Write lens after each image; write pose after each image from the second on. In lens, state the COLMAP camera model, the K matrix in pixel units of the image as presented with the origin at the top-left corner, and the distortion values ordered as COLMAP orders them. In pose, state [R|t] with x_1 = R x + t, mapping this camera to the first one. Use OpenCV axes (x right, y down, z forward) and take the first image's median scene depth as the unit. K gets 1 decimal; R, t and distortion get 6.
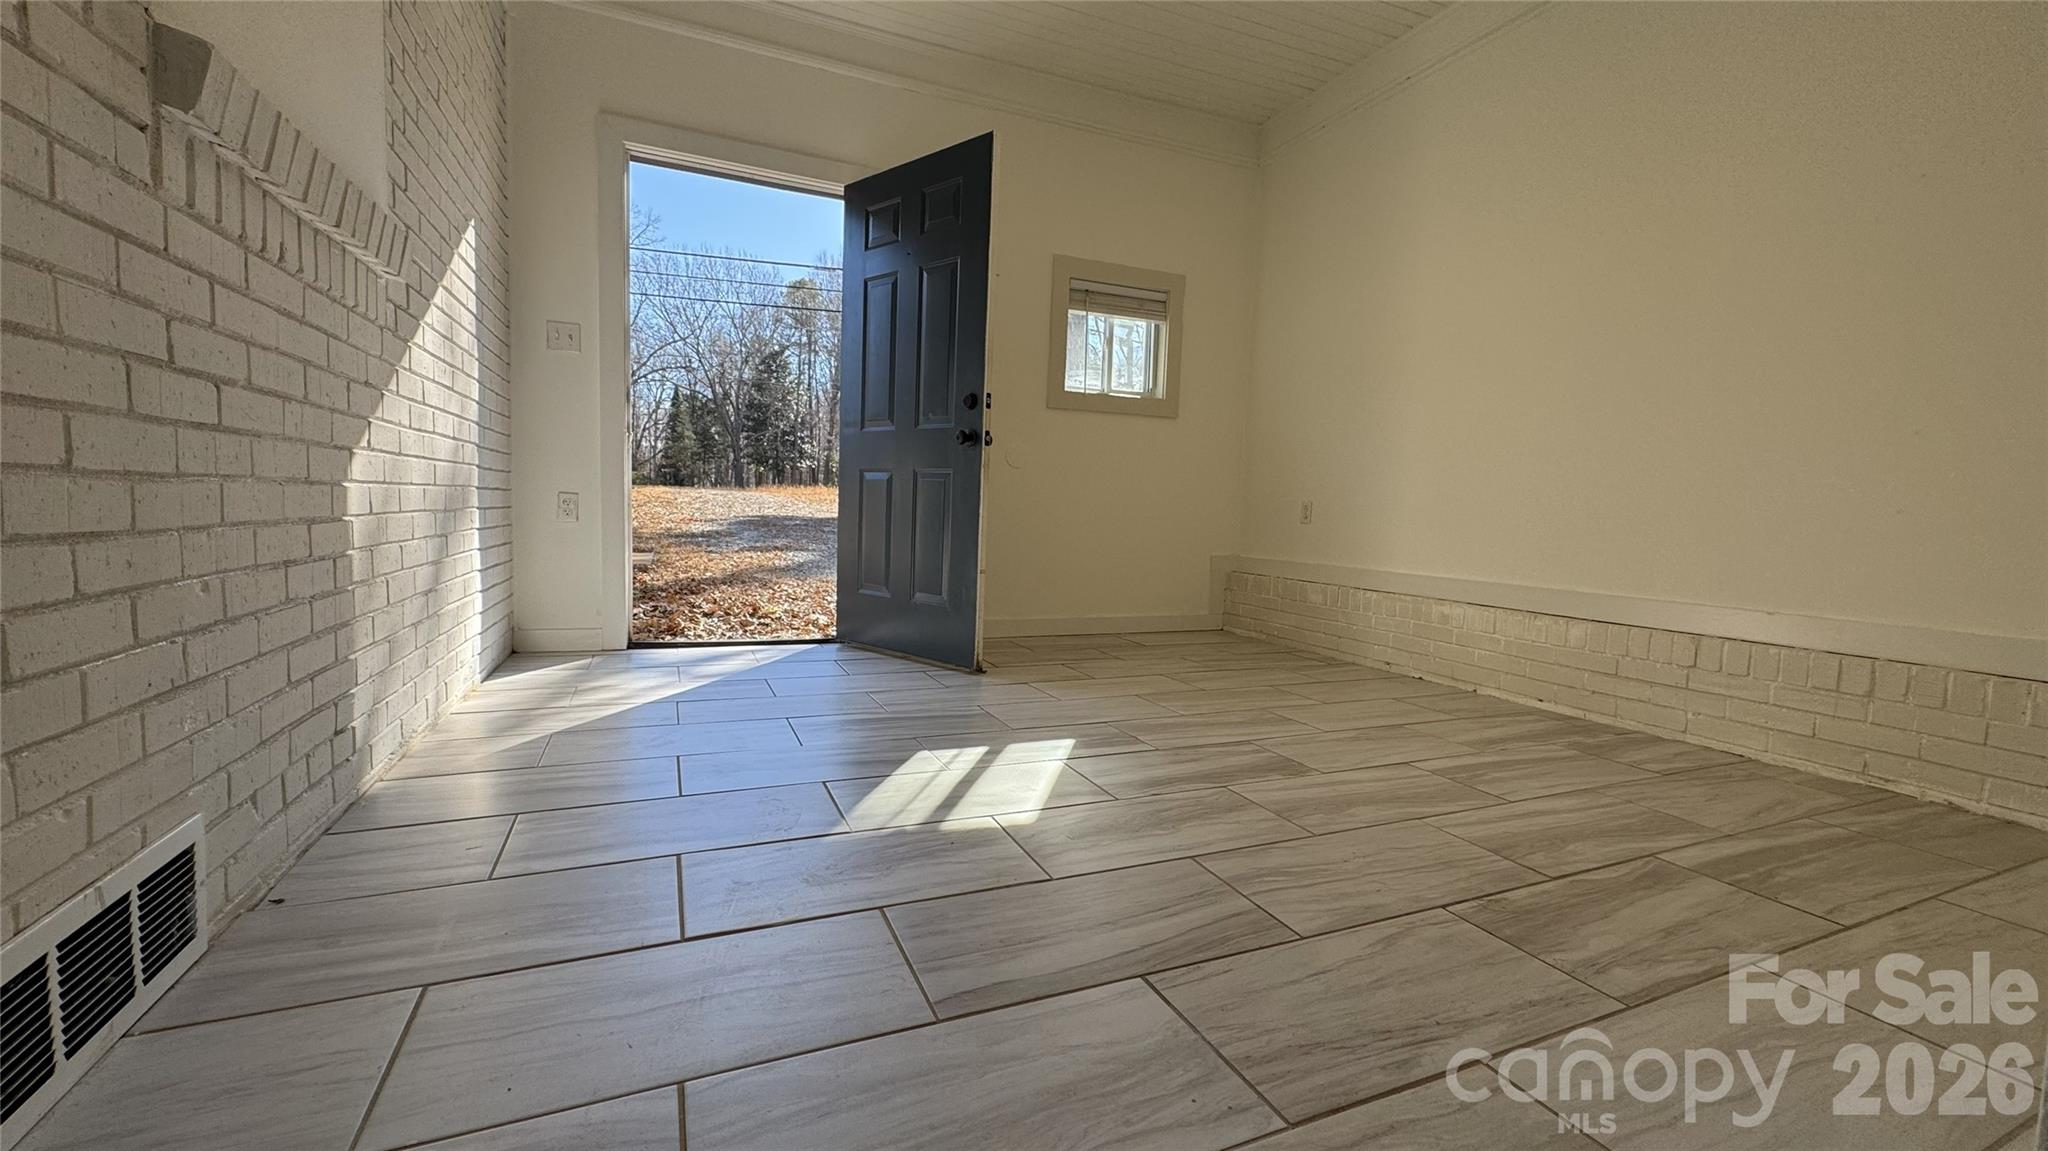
lens RADIAL K [[811.2, 0, 1021.2], [0, 811.2, 579.7], [0, 0, 1]] dist [-0.001304, -0.000066]
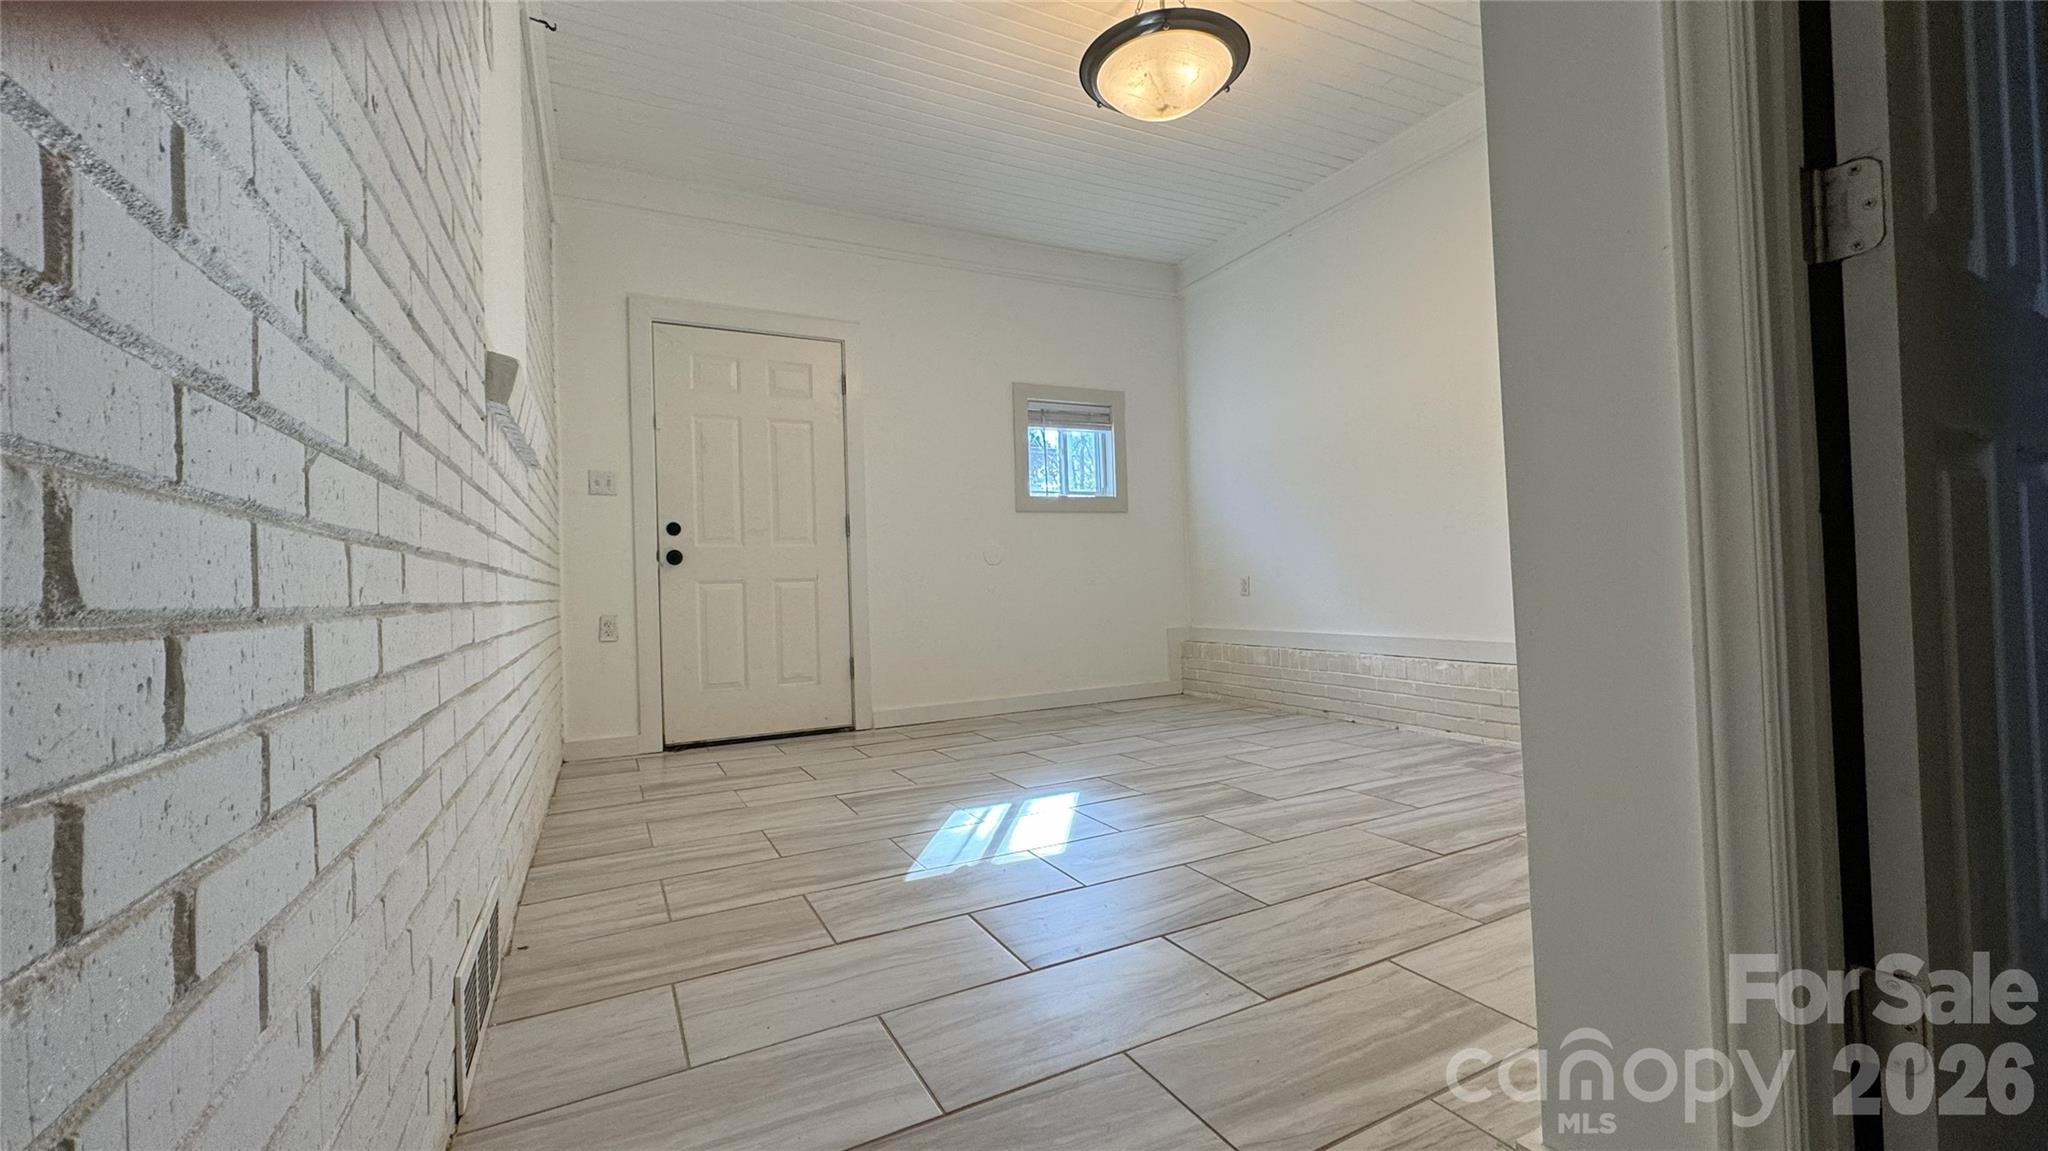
lens RADIAL K [[811.2, 0, 1021.2], [0, 811.2, 579.7], [0, 0, 1]] dist [-0.001304, -0.000066]
pose [[0.995567, -0.068098, 0.064878, -0.085988], [0.074019, 0.992843, -0.093723, -0.014941], [-0.058031, 0.098110, 0.993482, -0.275434]]
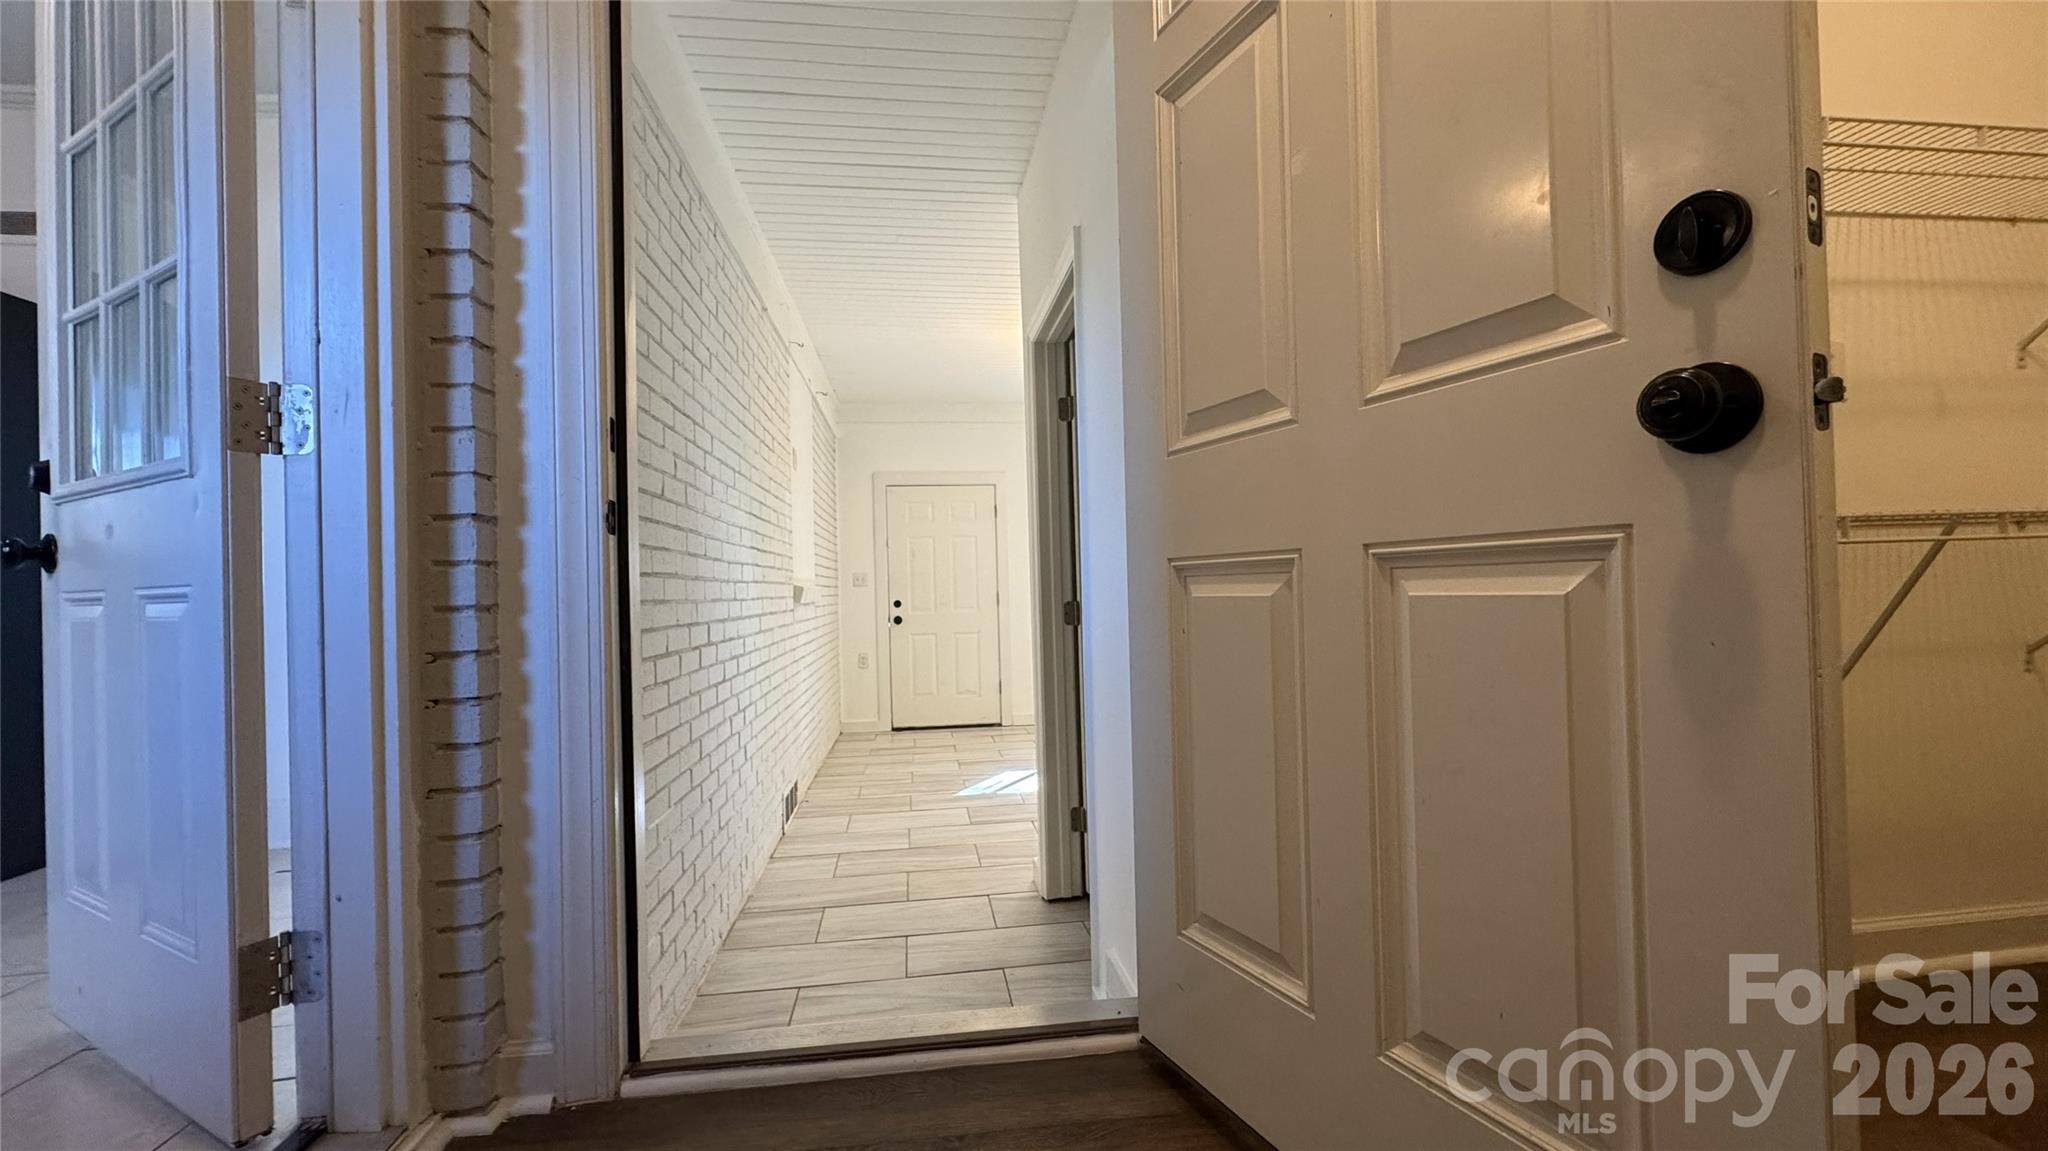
lens RADIAL K [[811.2, 0, 1021.2], [0, 811.2, 579.7], [0, 0, 1]] dist [-0.001304, -0.000066]
pose [[0.958707, -0.065379, -0.276777, 0.651950], [0.037076, 0.993644, -0.106289, -0.100094], [0.281967, 0.091639, 0.955038, -1.397208]]
